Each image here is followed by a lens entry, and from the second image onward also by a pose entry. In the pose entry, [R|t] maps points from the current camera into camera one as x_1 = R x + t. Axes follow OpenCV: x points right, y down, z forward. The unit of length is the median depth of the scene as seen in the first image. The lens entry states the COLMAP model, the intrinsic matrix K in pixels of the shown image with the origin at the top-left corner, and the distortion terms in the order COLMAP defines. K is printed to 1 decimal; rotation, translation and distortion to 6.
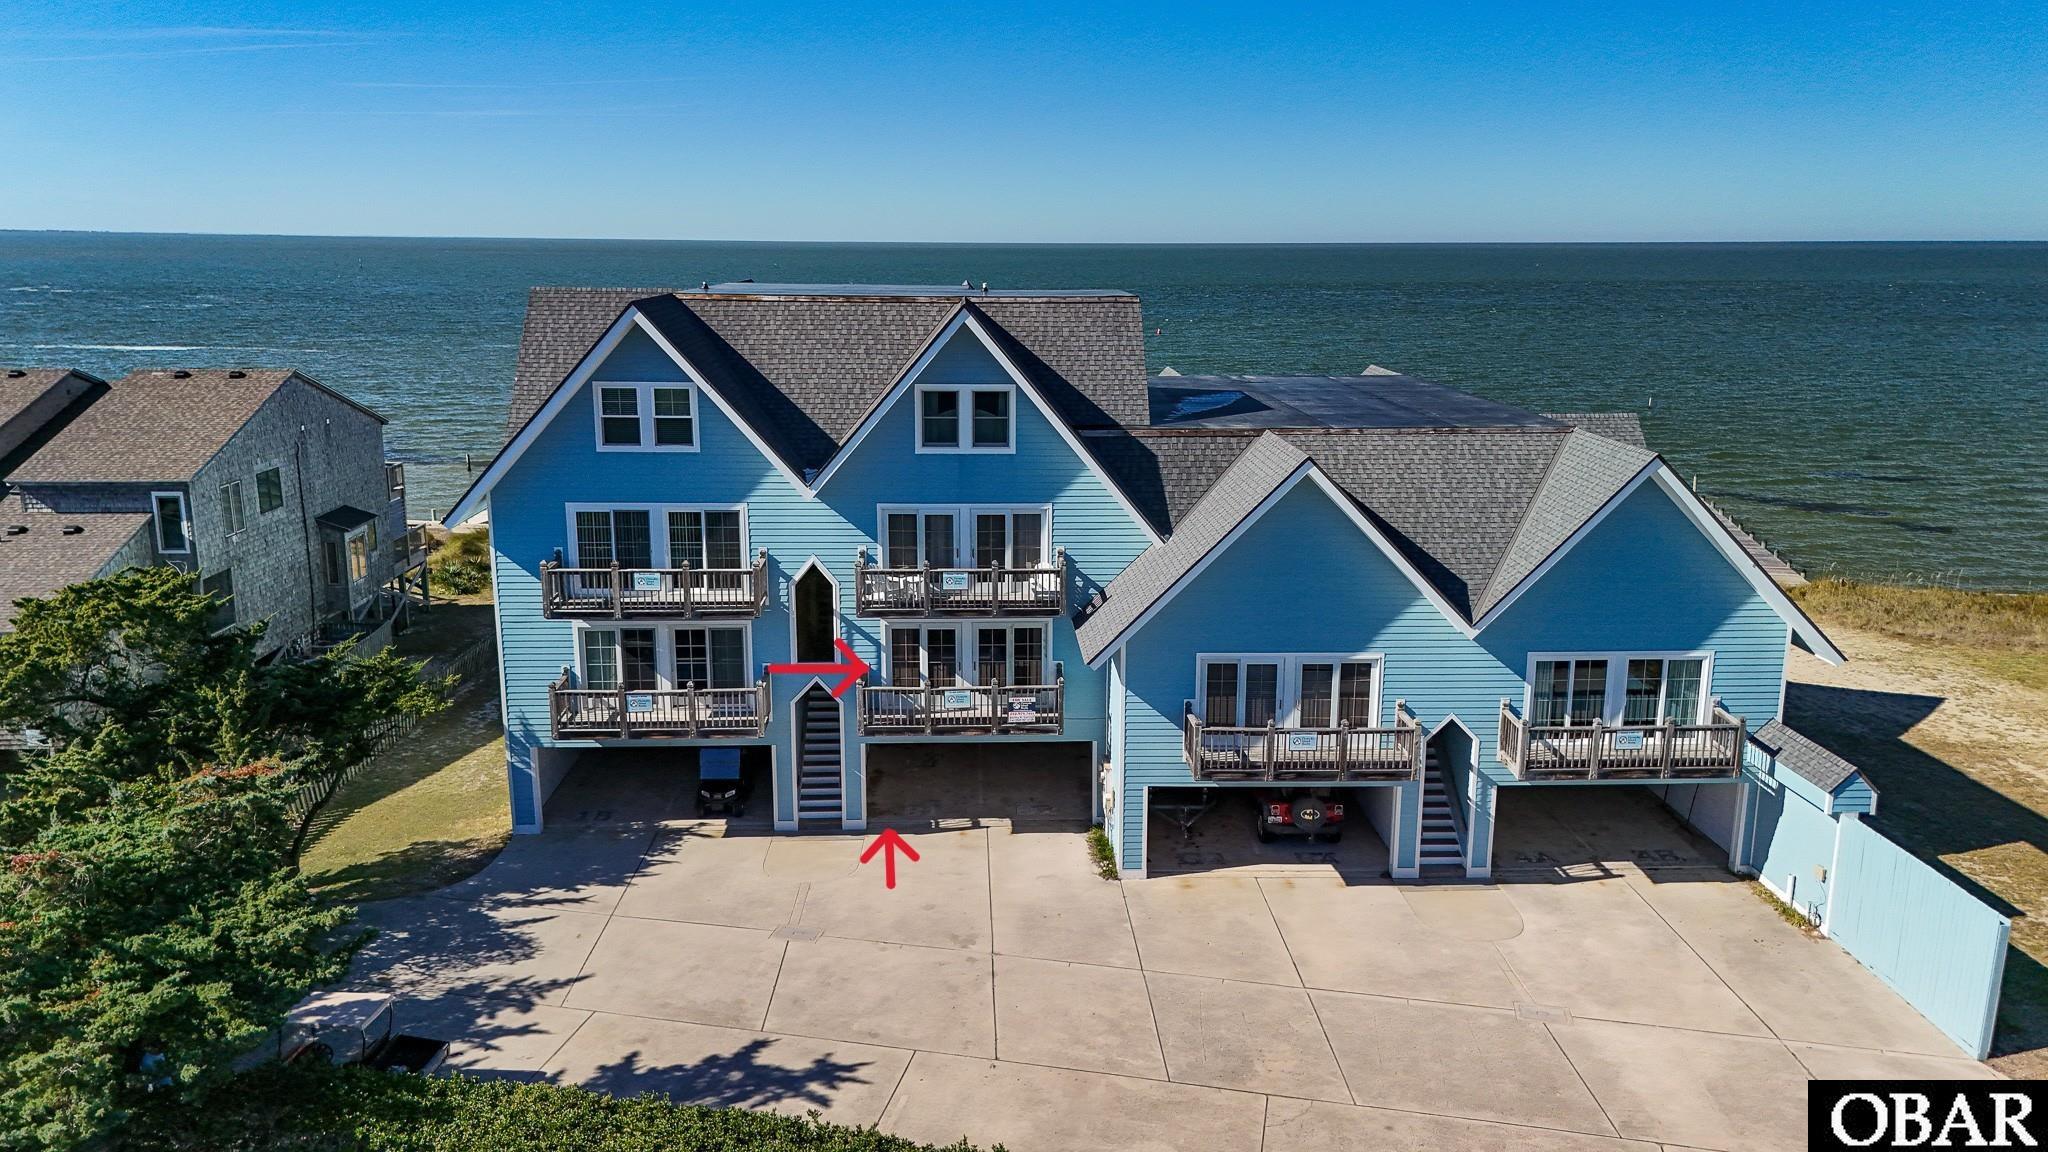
lens RADIAL K [[1480.7, 0, 1024.0], [0, 1480.7, 576.0], [0, 0, 1]] dist [0.108528, -0.147586]
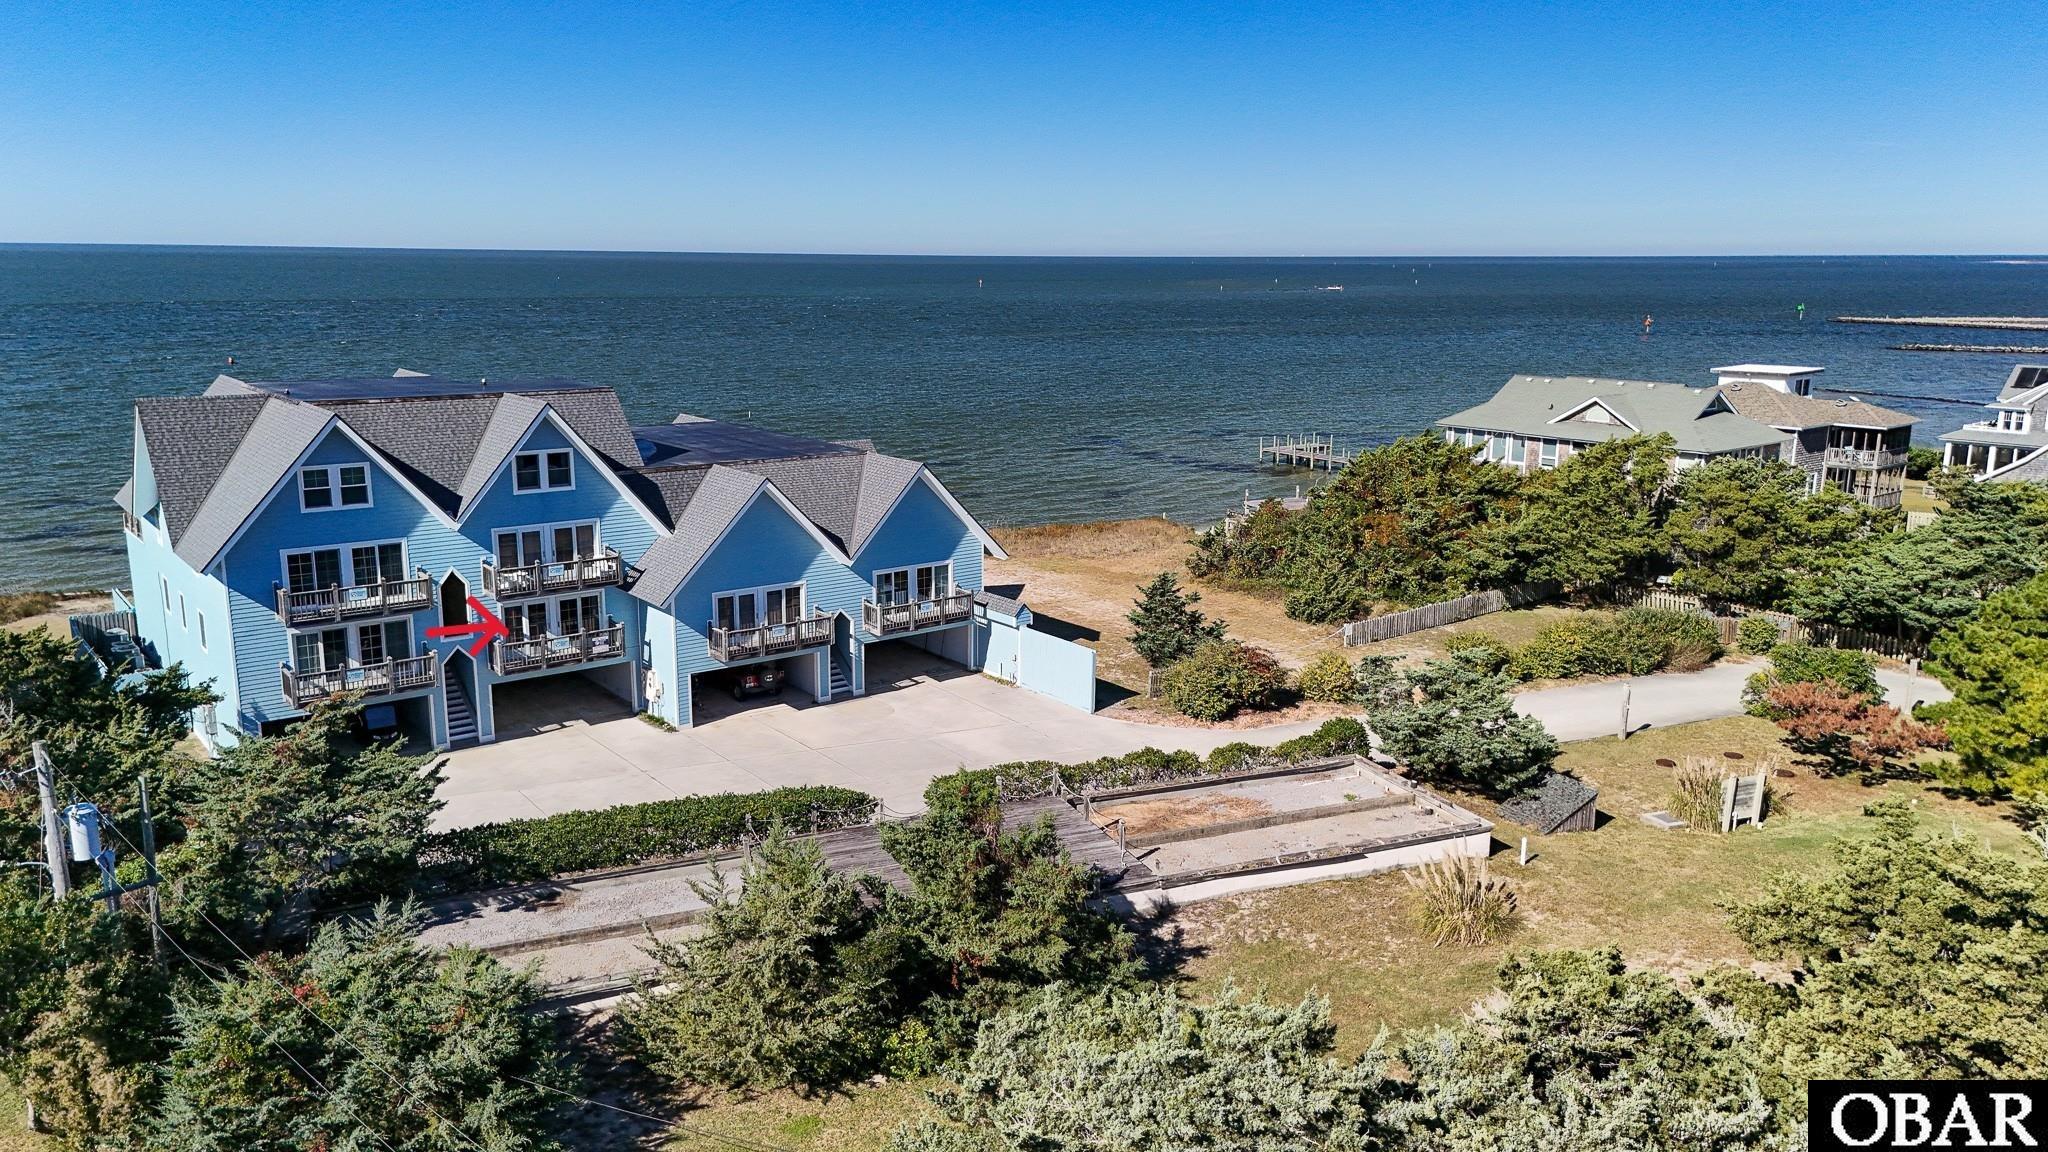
lens RADIAL K [[1440.0, 0, 1024.0], [0, 1440.0, 576.0], [0, 0, 1]] dist [-0.107658, -0.000324]
pose [[0.808647, -0.115921, 0.576761, -0.521271], [0.117944, 0.992434, 0.034102, 0.016448], [-0.576350, 0.040449, 0.816201, -0.558125]]
